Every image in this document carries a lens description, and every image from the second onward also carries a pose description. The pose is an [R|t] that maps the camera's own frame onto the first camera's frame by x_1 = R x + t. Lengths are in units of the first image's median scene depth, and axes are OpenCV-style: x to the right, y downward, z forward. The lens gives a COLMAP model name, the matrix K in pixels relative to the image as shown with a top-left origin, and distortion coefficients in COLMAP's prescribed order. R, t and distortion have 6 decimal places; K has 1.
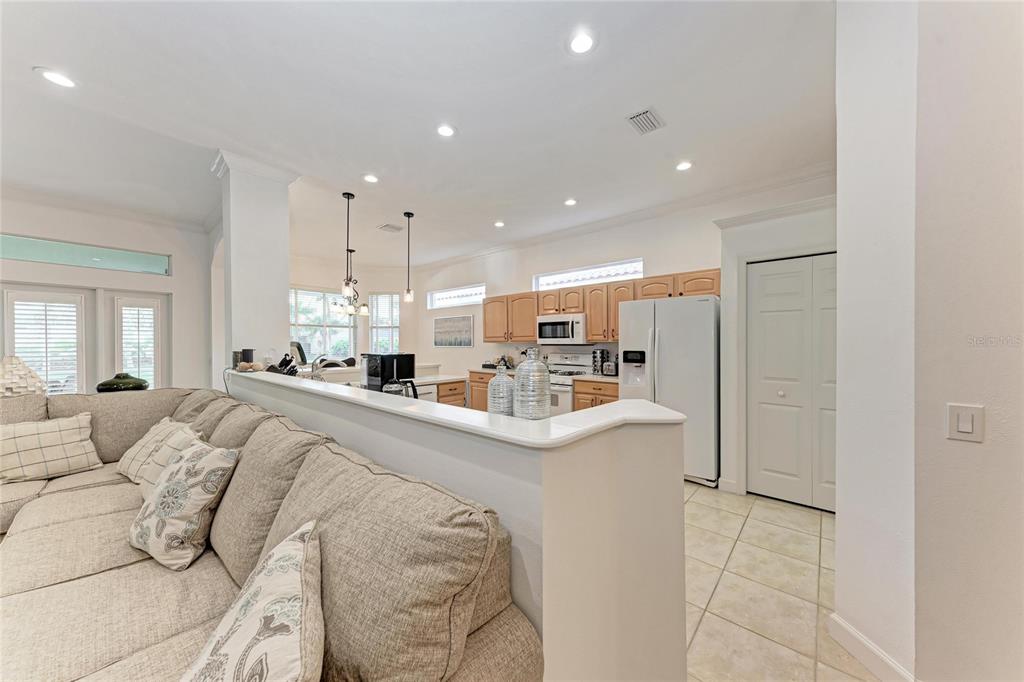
lens RADIAL K [[351.6, 0, 514.1], [0, 351.6, 343.7], [0, 0, 1]] dist [-0.000180, 0.000010]
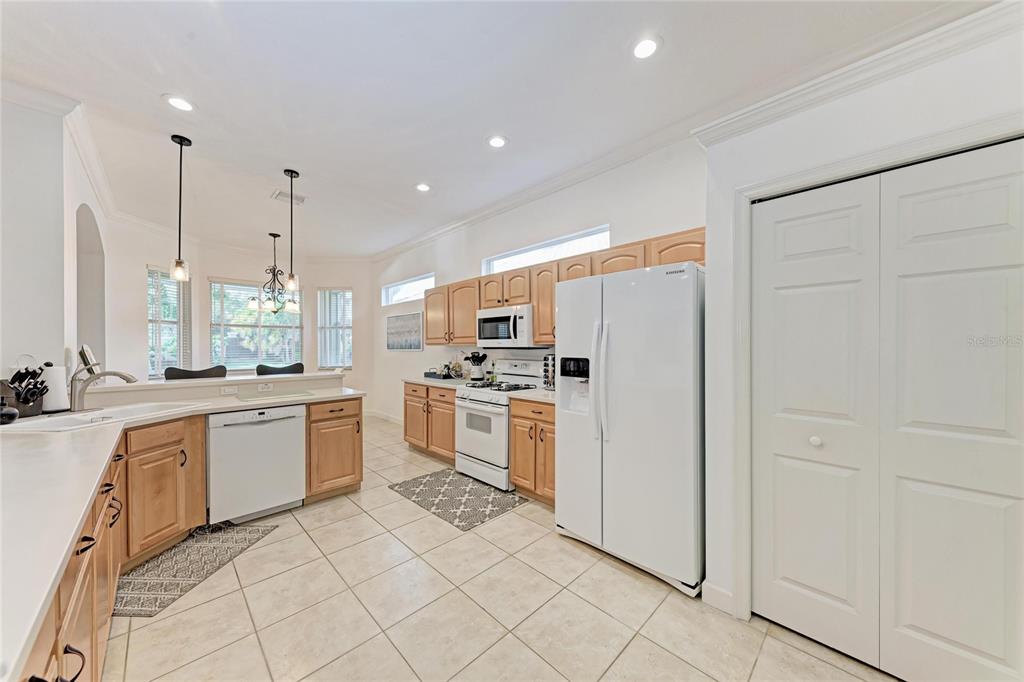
lens RADIAL K [[354.0, 0, 515.4], [0, 354.0, 346.1], [0, 0, 1]] dist [0.000212, -0.000070]
pose [[0.998018, -0.001853, -0.062903, 0.211867], [0.001803, 0.999998, -0.000857, -0.000449], [0.062905, 0.000742, 0.998019, 0.272444]]
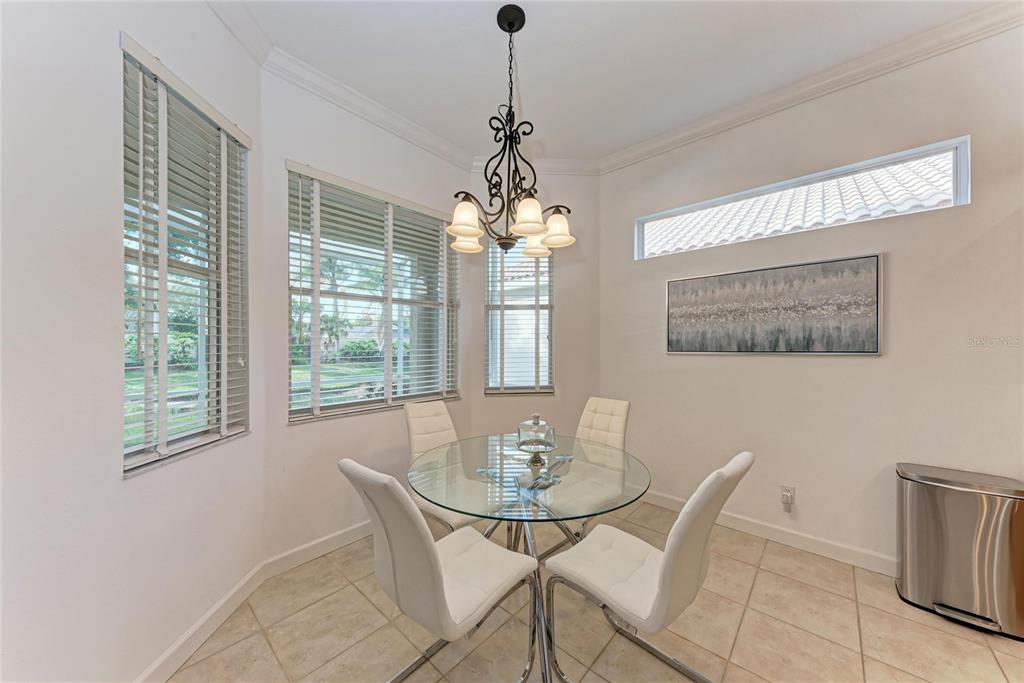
lens RADIAL K [[351.6, 0, 514.1], [0, 351.6, 344.2], [0, 0, 1]] dist [-0.000180, 0.000010]
pose [[0.999999, -0.000664, -0.001577, -0.628530], [0.000656, 0.999987, -0.005089, 0.001895], [0.001581, 0.005088, 0.999986, 0.970323]]
